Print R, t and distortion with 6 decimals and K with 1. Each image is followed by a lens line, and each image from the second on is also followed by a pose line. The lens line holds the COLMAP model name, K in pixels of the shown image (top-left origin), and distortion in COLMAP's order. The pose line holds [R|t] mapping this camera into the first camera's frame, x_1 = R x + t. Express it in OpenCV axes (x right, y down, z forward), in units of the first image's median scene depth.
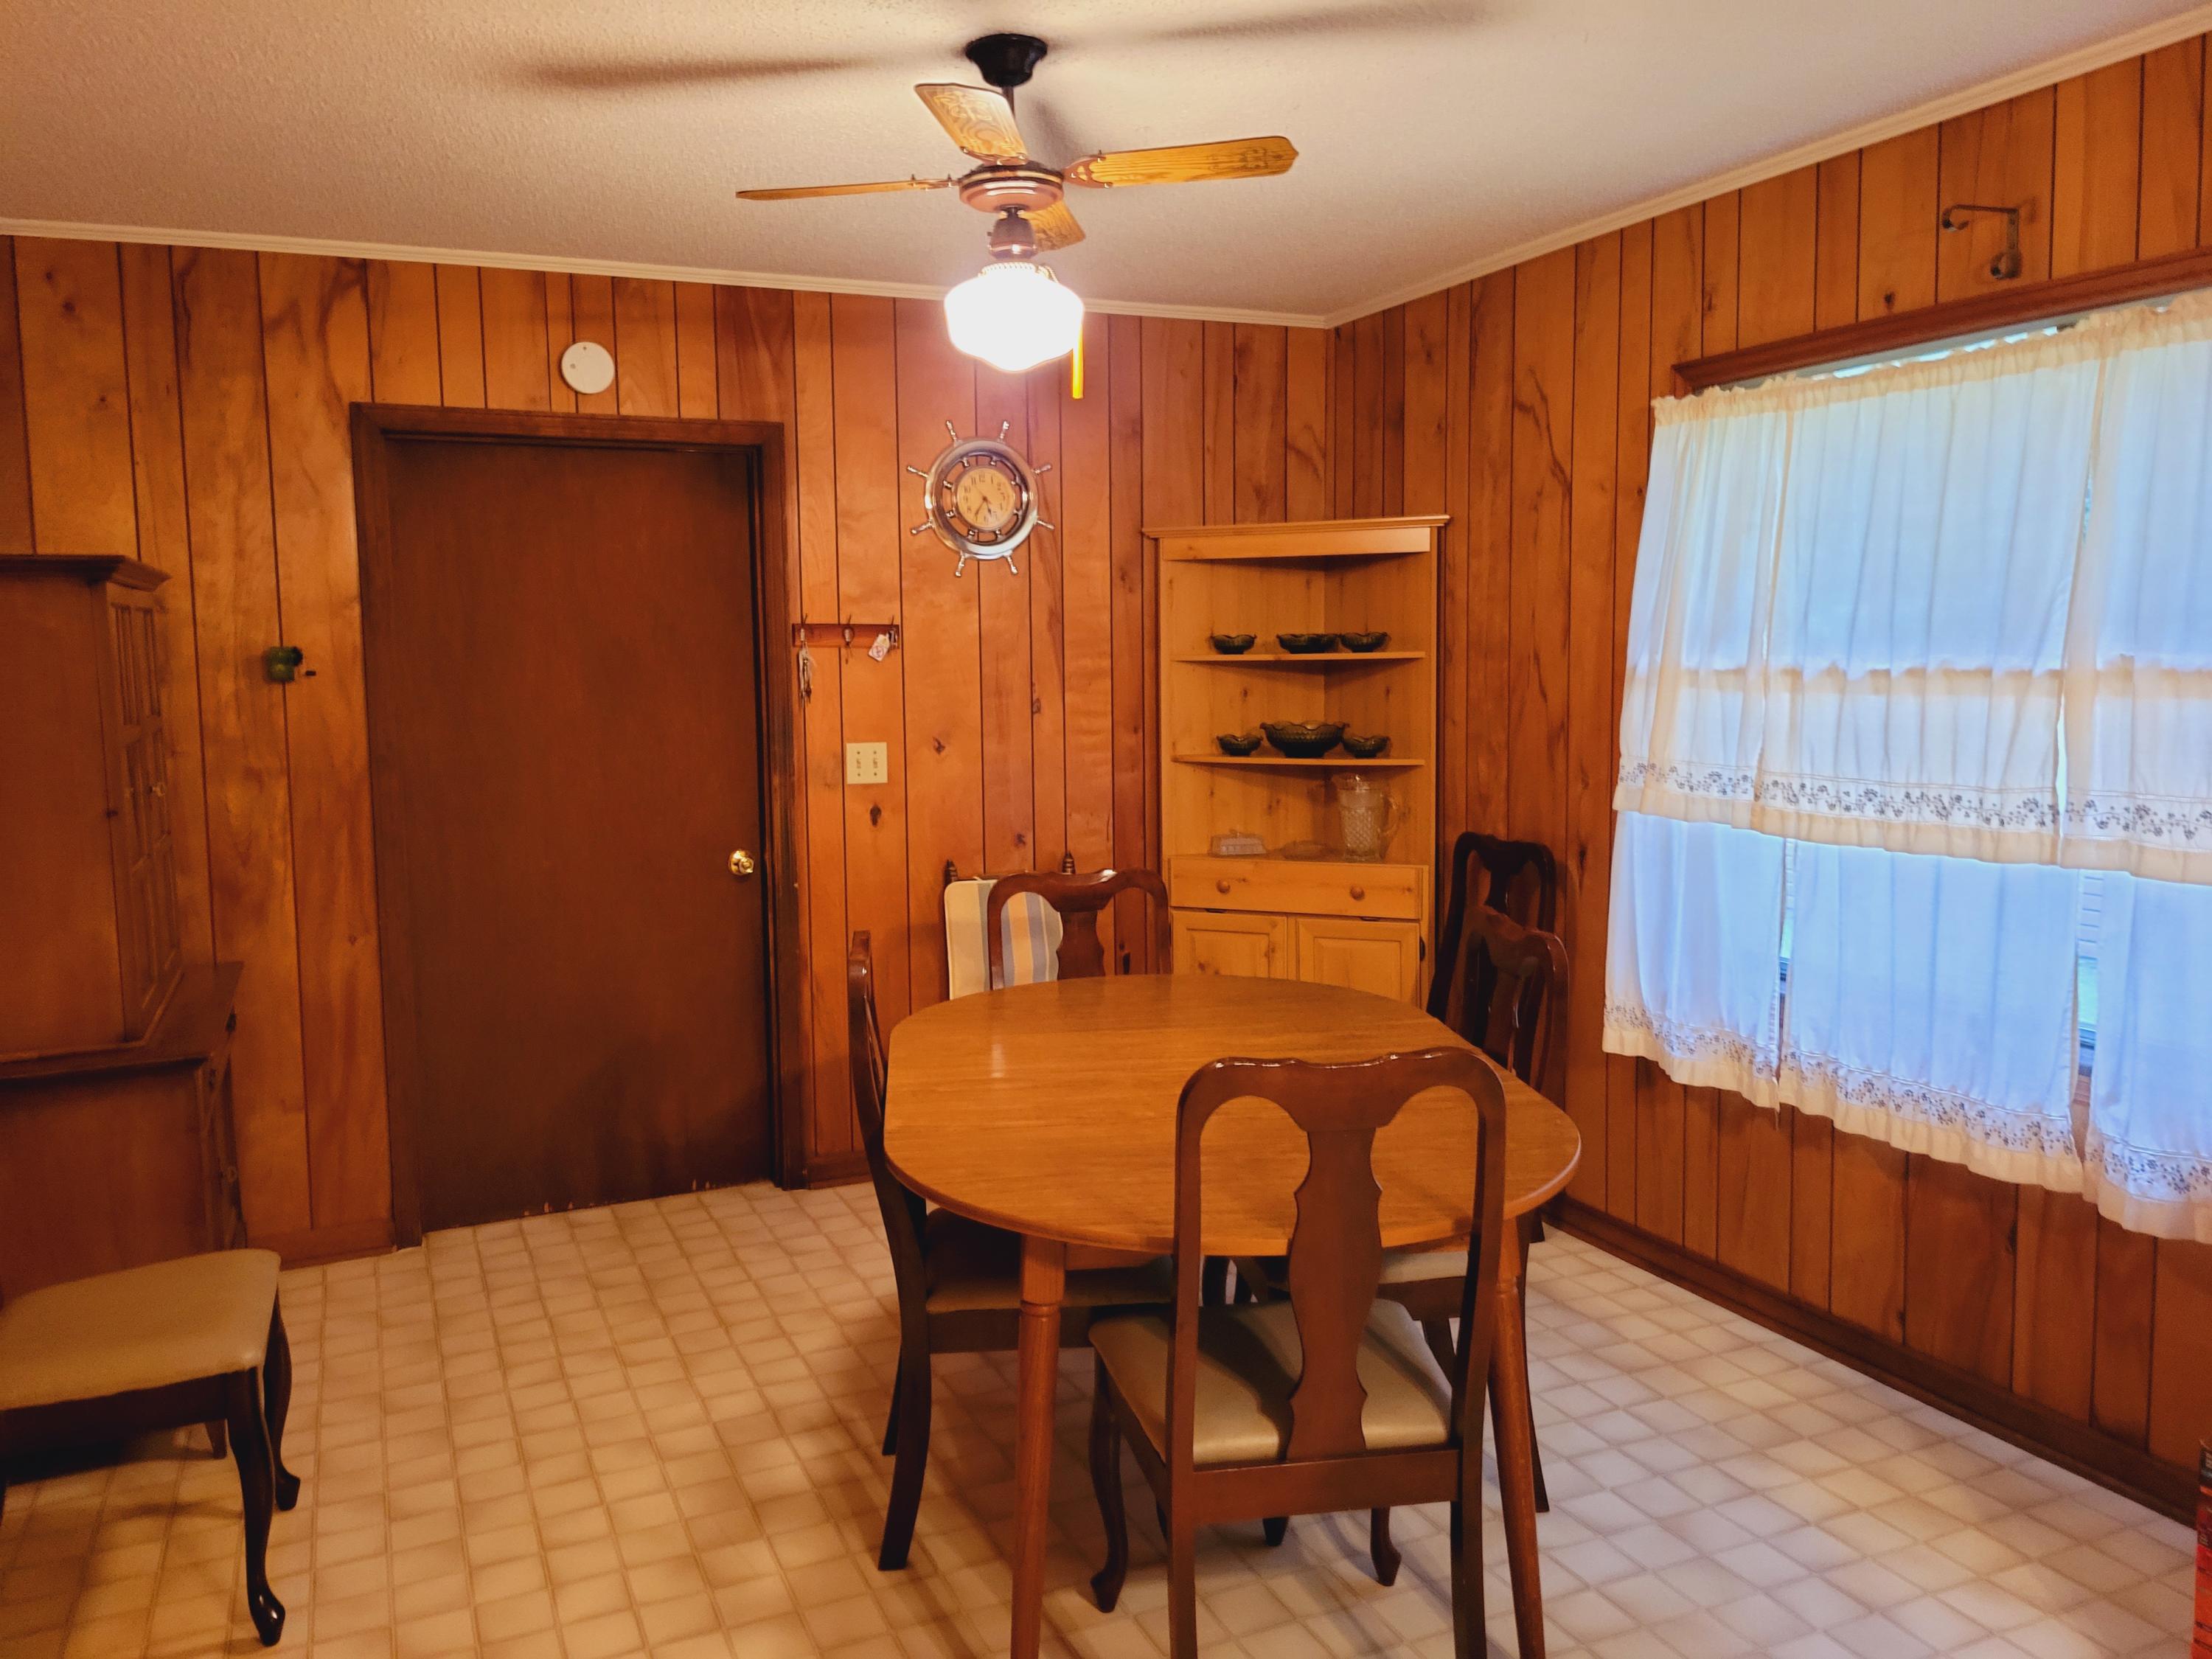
lens RADIAL K [[1764.2, 0, 1106.0], [0, 1764.2, 829.5], [0, 0, 1]] dist [0.086392, -0.089042]
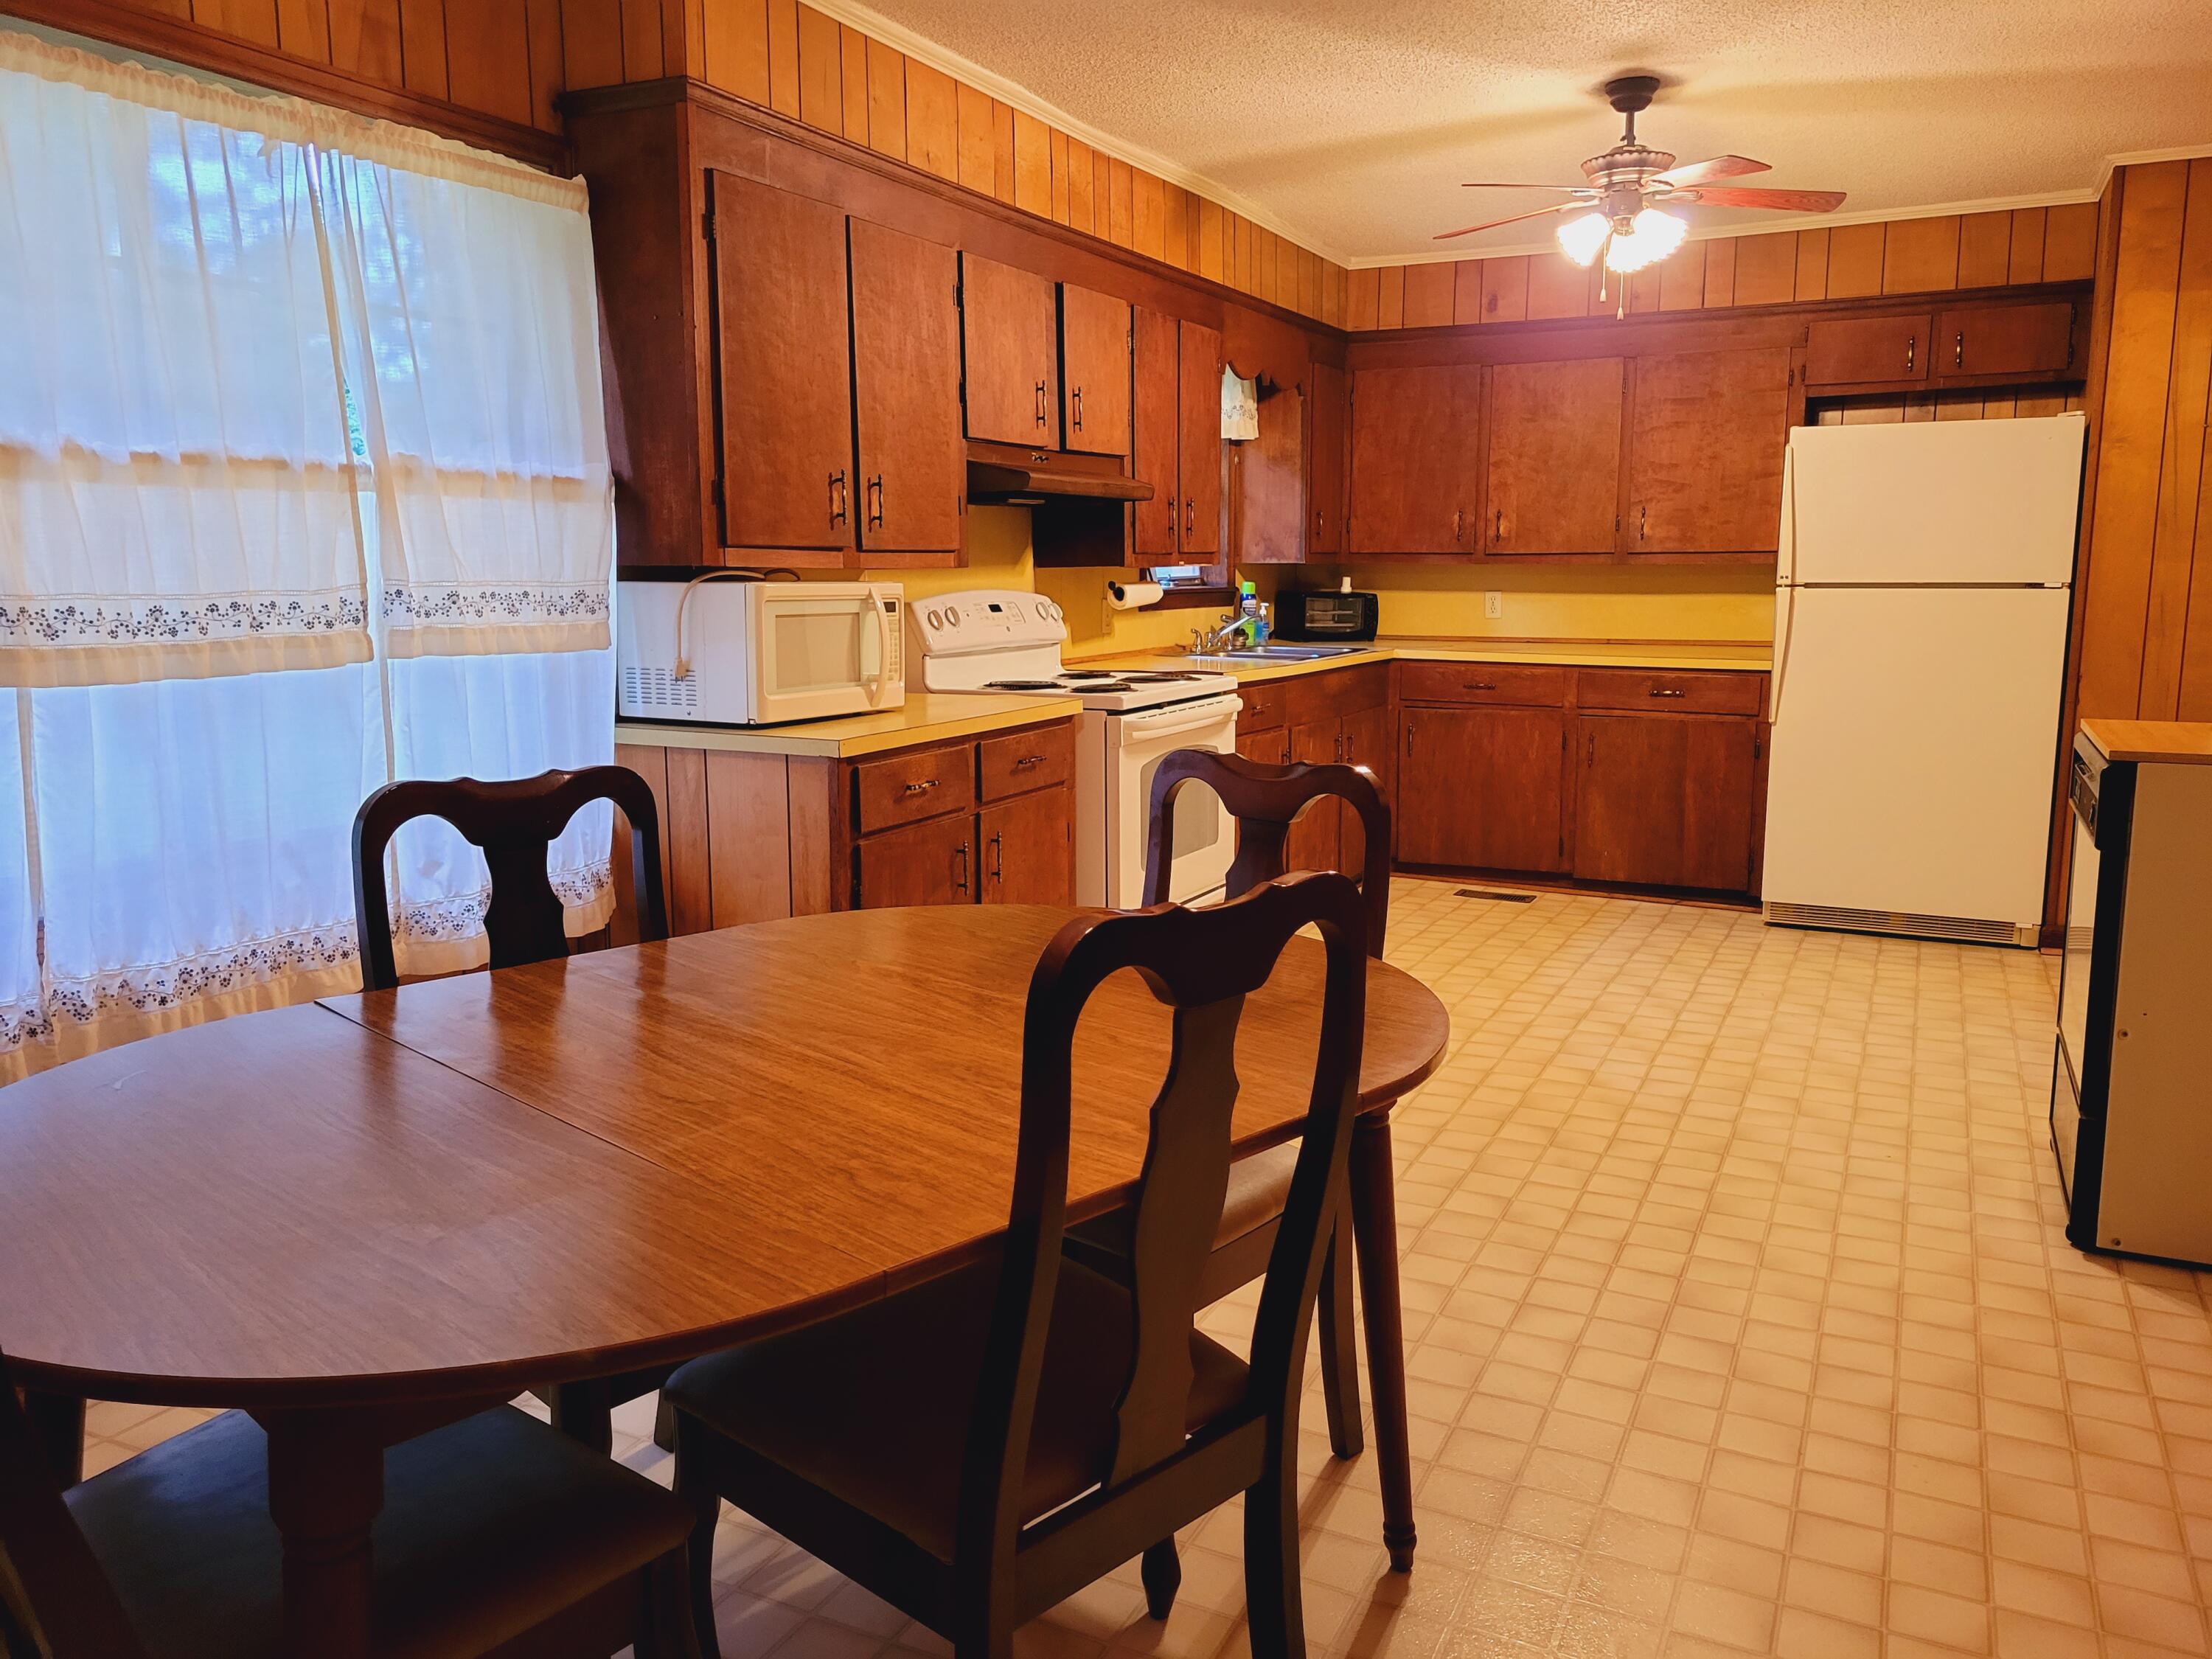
lens RADIAL K [[1764.2, 0, 1106.0], [0, 1764.2, 829.5], [0, 0, 1]] dist [0.086392, -0.089042]
pose [[-0.655227, -0.127210, 0.744644, -0.481491], [0.062541, 0.973201, 0.221286, -0.080194], [-0.752839, 0.191563, -0.629712, 1.268071]]
